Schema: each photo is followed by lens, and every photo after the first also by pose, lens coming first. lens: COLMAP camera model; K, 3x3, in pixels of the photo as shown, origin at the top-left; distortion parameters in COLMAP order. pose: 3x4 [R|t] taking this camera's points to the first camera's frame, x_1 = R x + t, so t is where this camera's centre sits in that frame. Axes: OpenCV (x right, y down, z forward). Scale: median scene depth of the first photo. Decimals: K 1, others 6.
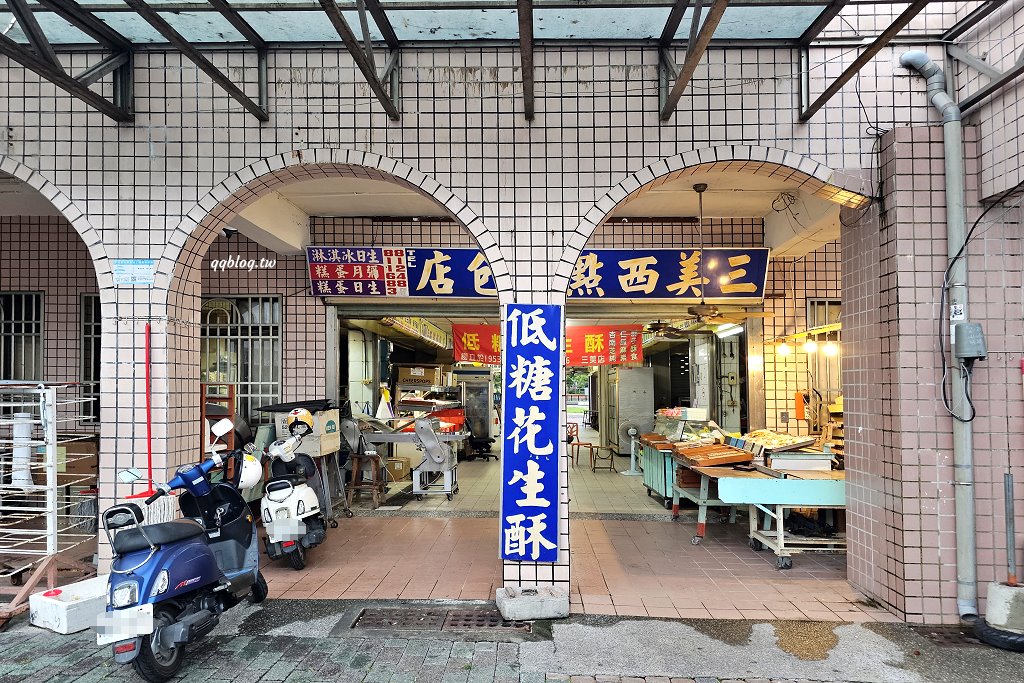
lens RADIAL K [[888.5, 0, 513.1], [0, 888.5, 287.8], [0, 0, 1]] dist [0.030373, -0.083075]
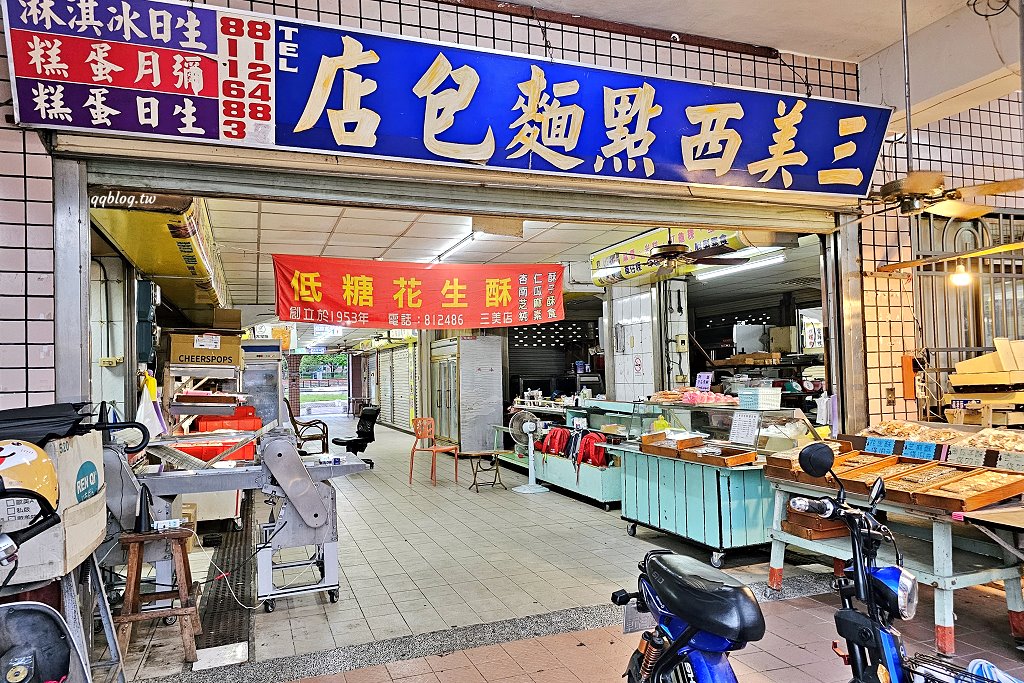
lens RADIAL K [[888.5, 0, 513.1], [0, 888.5, 287.8], [0, 0, 1]] dist [0.030373, -0.083075]
pose [[0.940630, -0.002011, 0.339427, -0.153955], [-0.003720, 0.999861, 0.016232, 0.068615], [-0.339412, -0.016531, 0.940492, 0.569733]]
